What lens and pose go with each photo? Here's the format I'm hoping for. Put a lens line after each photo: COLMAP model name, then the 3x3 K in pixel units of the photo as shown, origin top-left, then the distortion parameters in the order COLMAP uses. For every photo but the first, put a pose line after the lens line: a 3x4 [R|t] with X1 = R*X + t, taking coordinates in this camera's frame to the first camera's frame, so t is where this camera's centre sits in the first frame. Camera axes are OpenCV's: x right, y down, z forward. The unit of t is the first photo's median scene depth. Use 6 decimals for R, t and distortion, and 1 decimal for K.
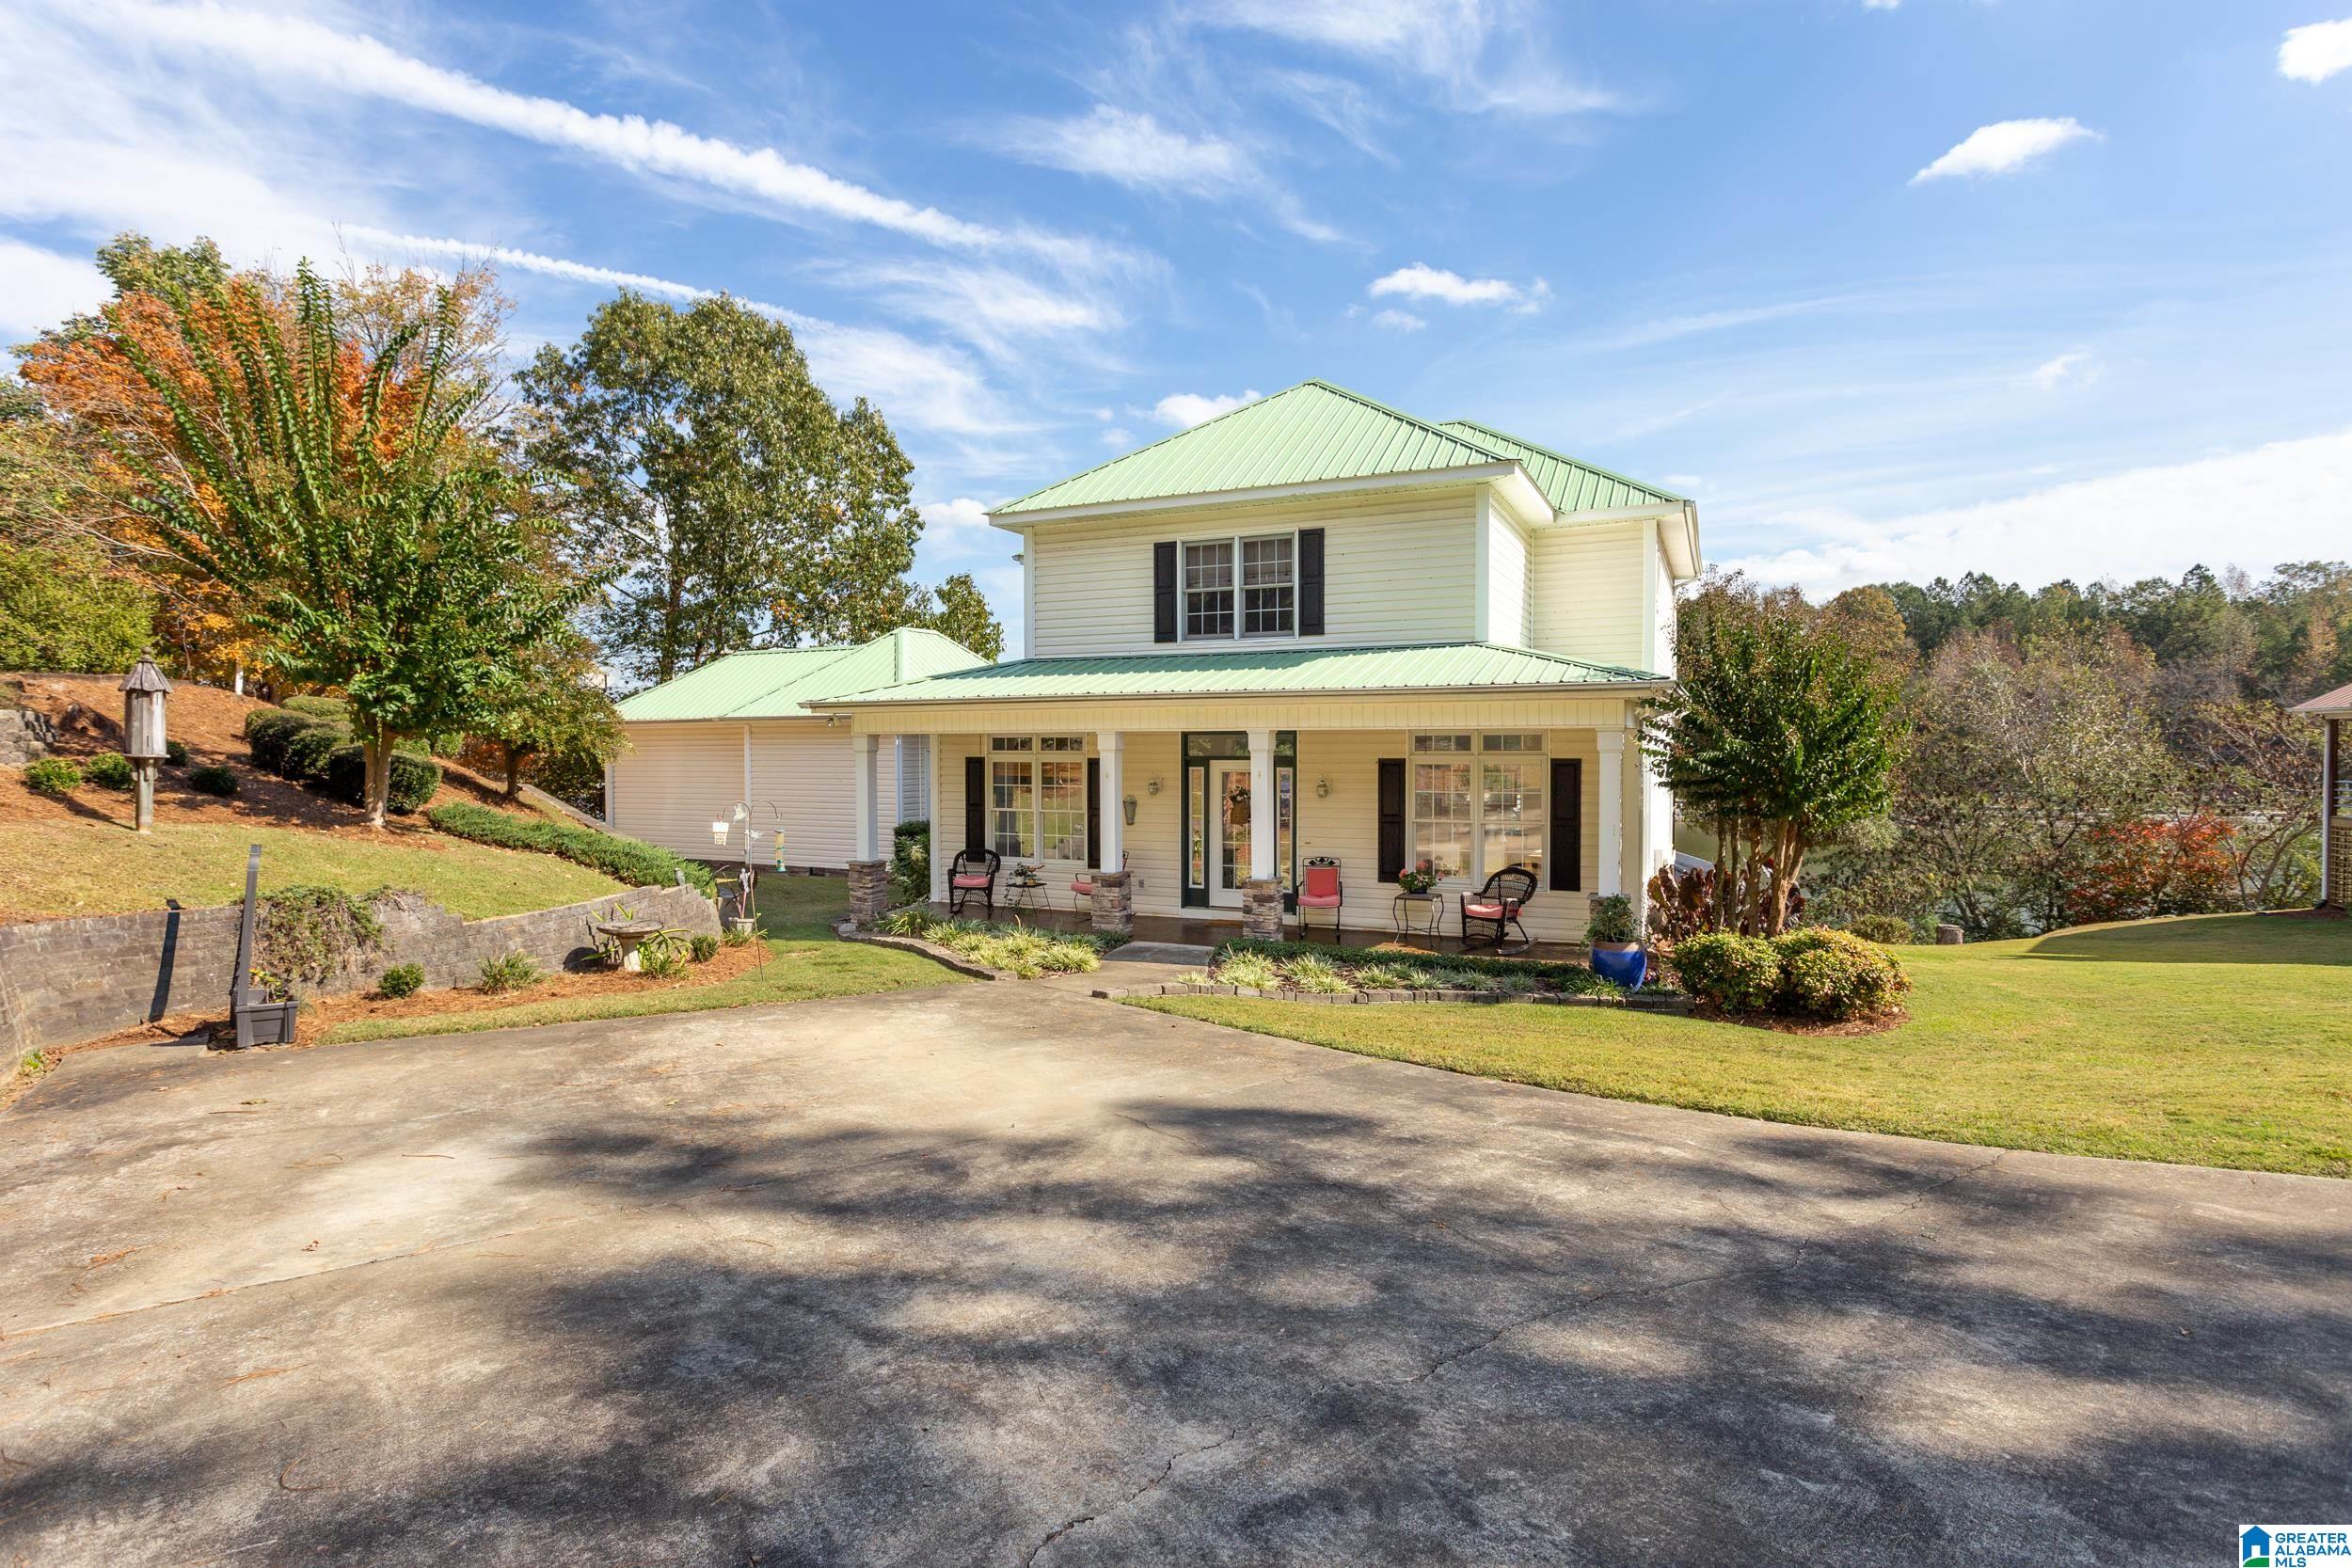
lens RADIAL K [[1142.7, 0, 1189.9], [0, 1142.7, 724.9], [0, 0, 1]] dist [-0.003952, 0.000179]
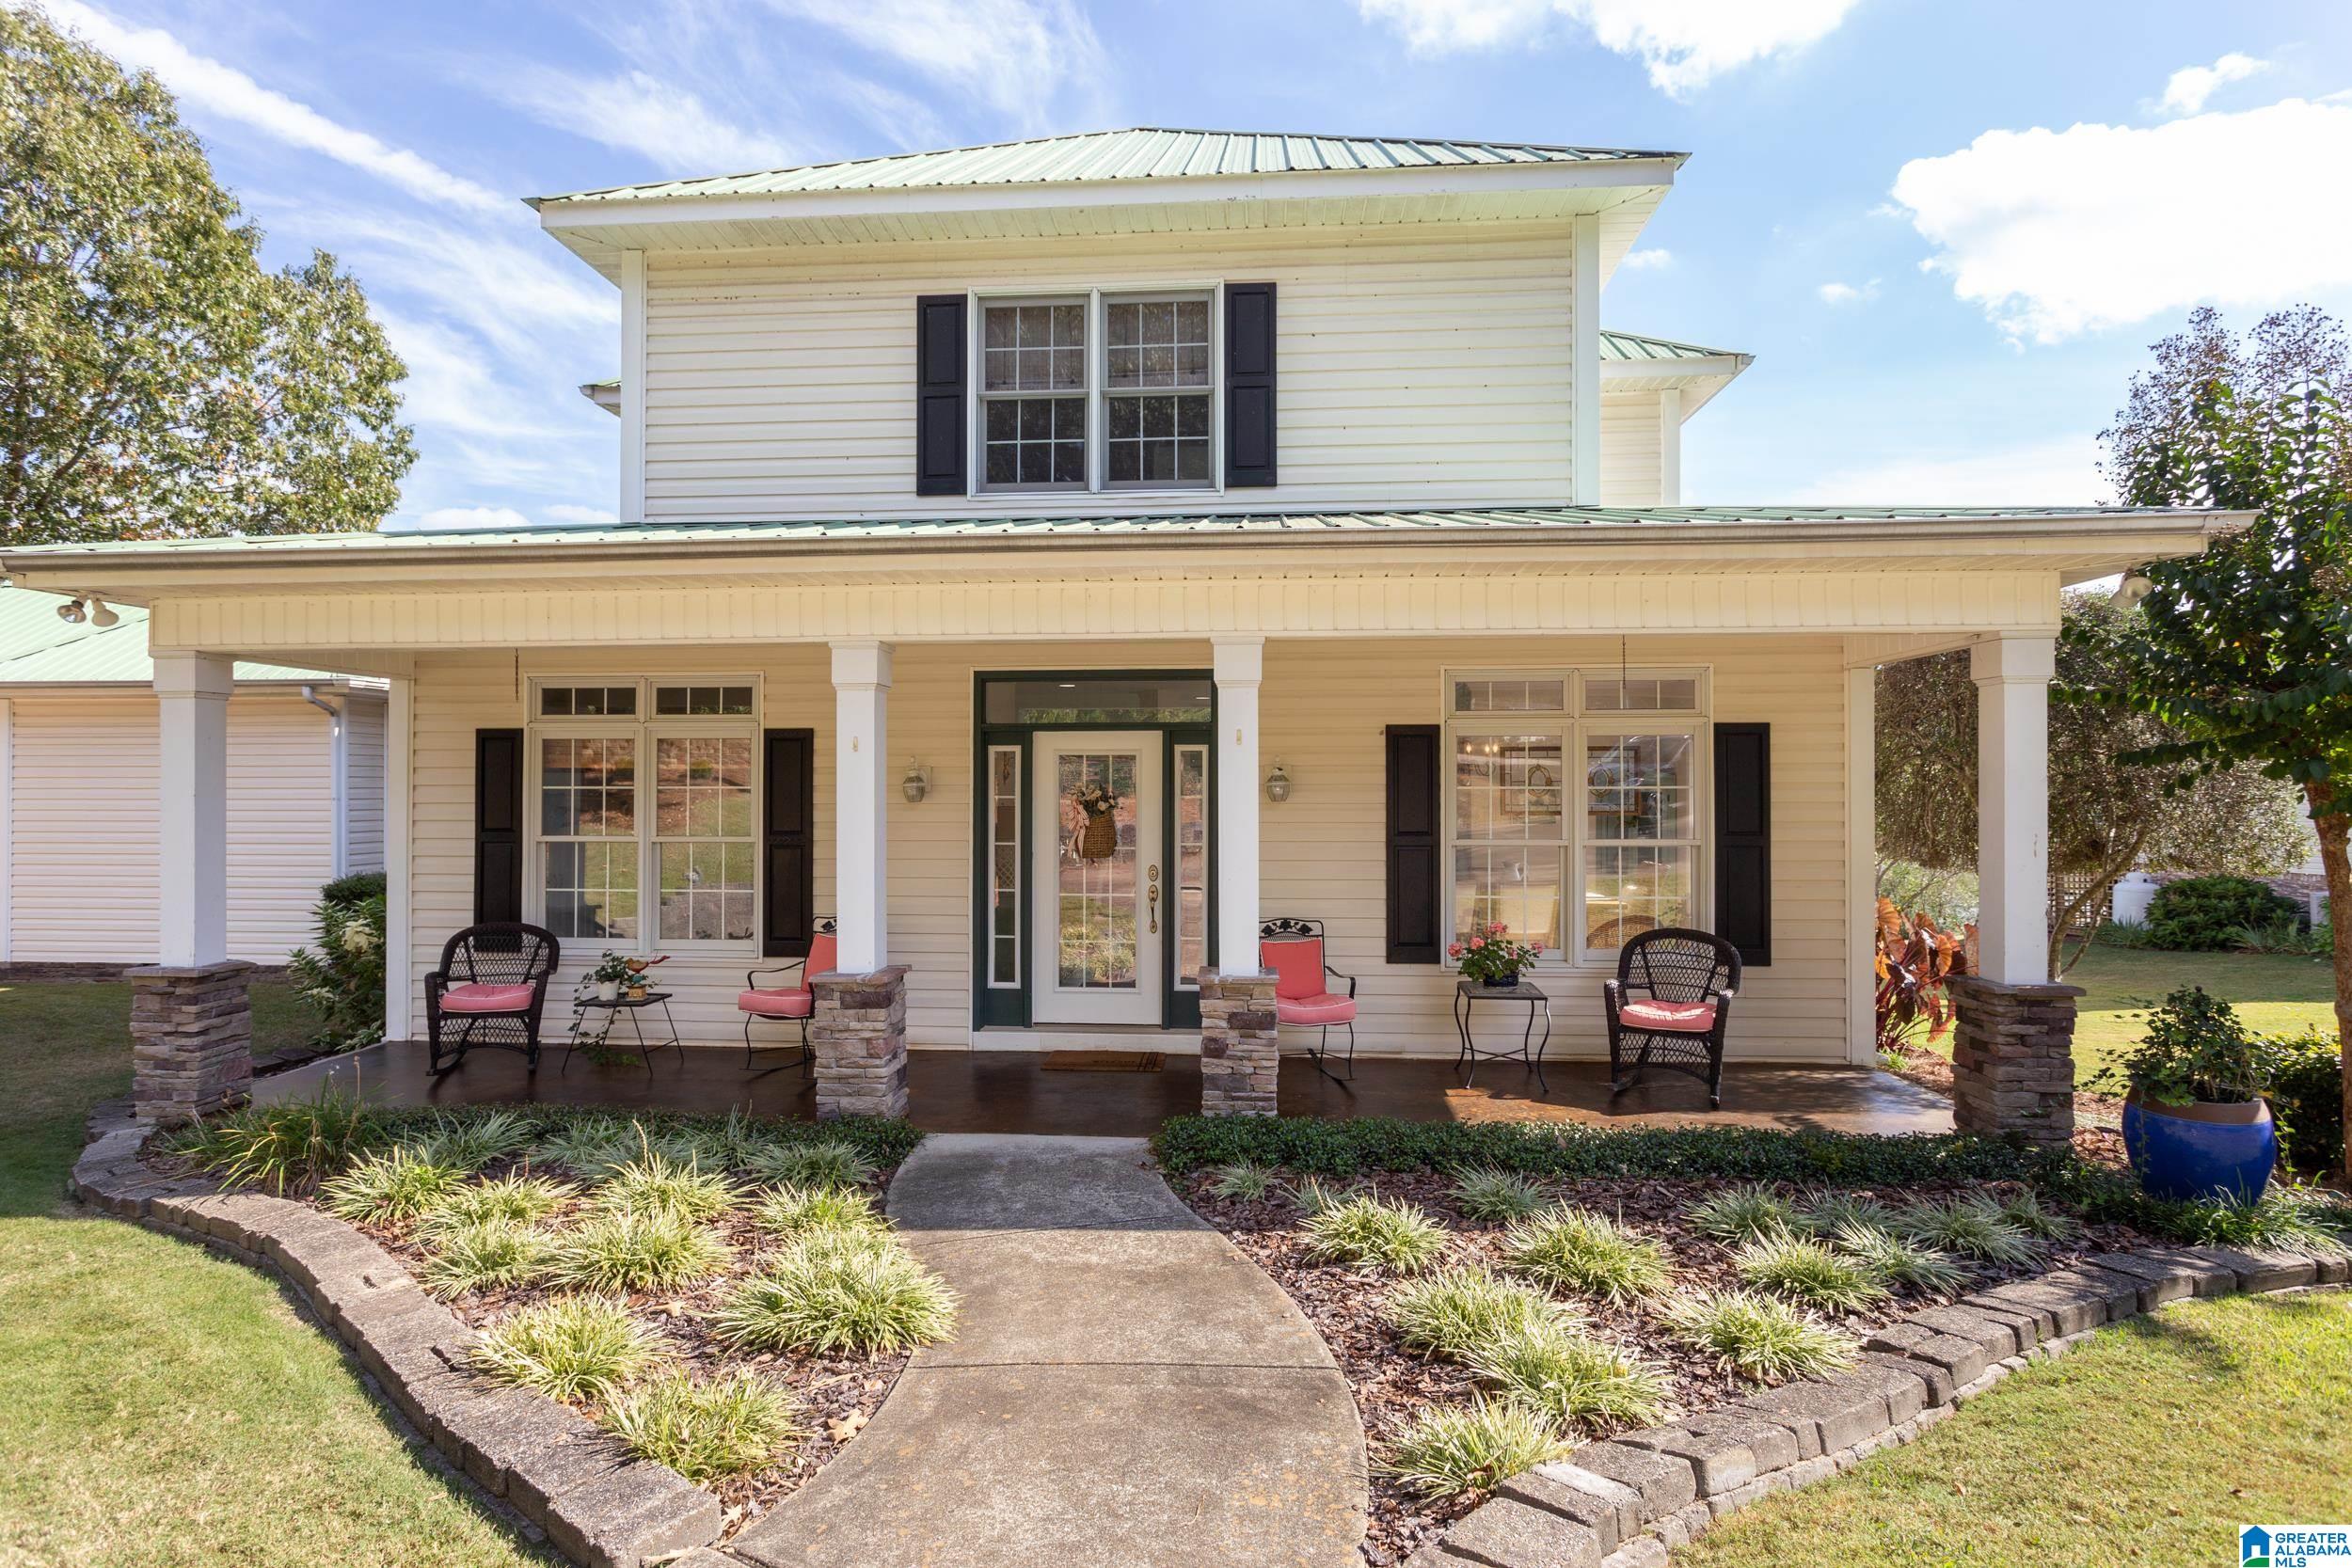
lens RADIAL K [[1137.1, 0, 1176.8], [0, 1137.1, 769.0], [0, 0, 1]] dist [-0.004249, 0.000167]
pose [[0.937996, 0.010692, 0.346480, -0.096370], [-0.009041, 0.999939, -0.006381, 0.049574], [-0.346527, 0.002852, 0.938036, 0.507423]]
